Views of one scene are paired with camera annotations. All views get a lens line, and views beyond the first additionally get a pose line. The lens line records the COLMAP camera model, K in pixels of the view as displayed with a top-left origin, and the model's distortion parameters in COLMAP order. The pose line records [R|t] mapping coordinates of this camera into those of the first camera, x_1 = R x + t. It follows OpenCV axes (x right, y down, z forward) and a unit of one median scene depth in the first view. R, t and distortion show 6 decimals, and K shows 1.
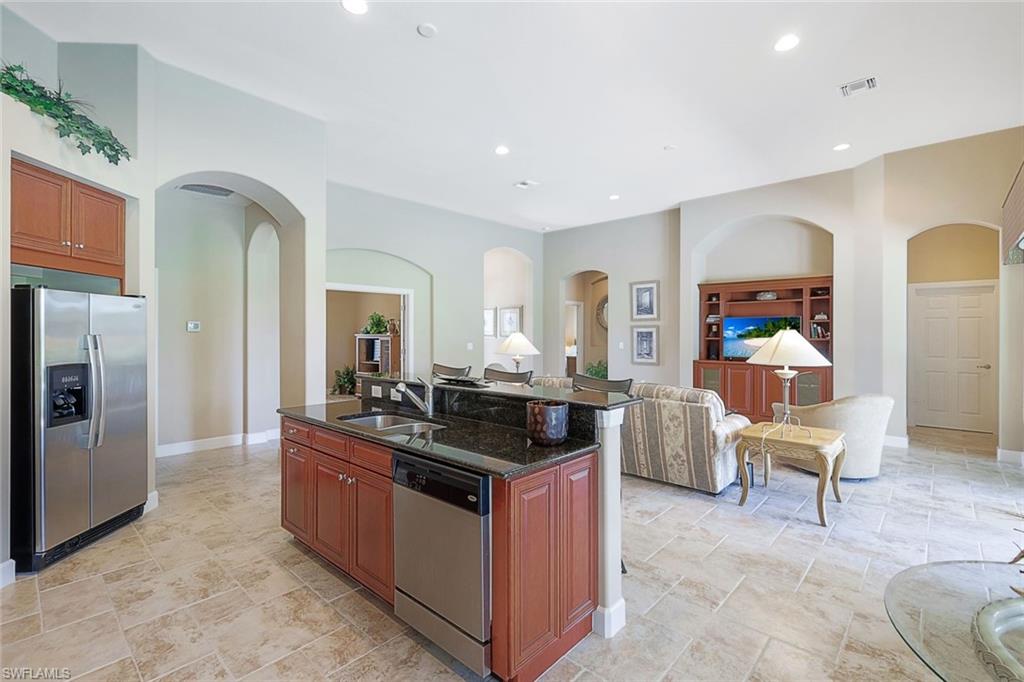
lens RADIAL K [[460.4, 0, 512.0], [0, 460.4, 341.0], [0, 0, 1]] dist [0.001194, 0.000344]
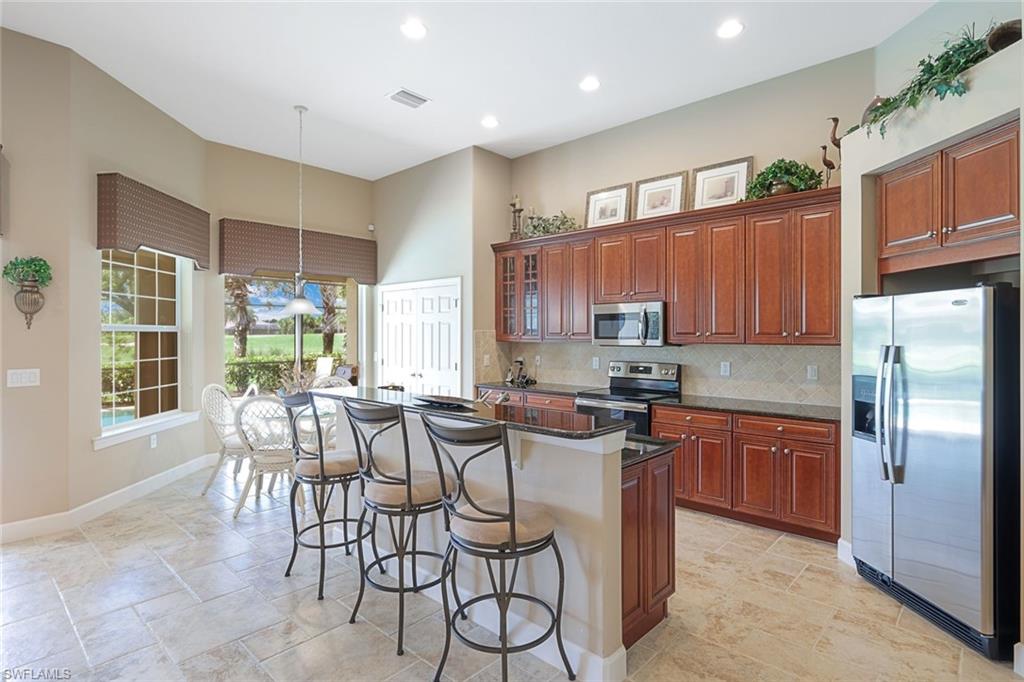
lens RADIAL K [[520.1, 0, 512.5], [0, 520.1, 333.9], [0, 0, 1]] dist [0.003895, 0.001267]
pose [[-0.999974, 0.000775, -0.007224, -0.203597], [0.000644, 0.999836, 0.018115, -0.046130], [0.007236, 0.018110, -0.999810, 1.723993]]
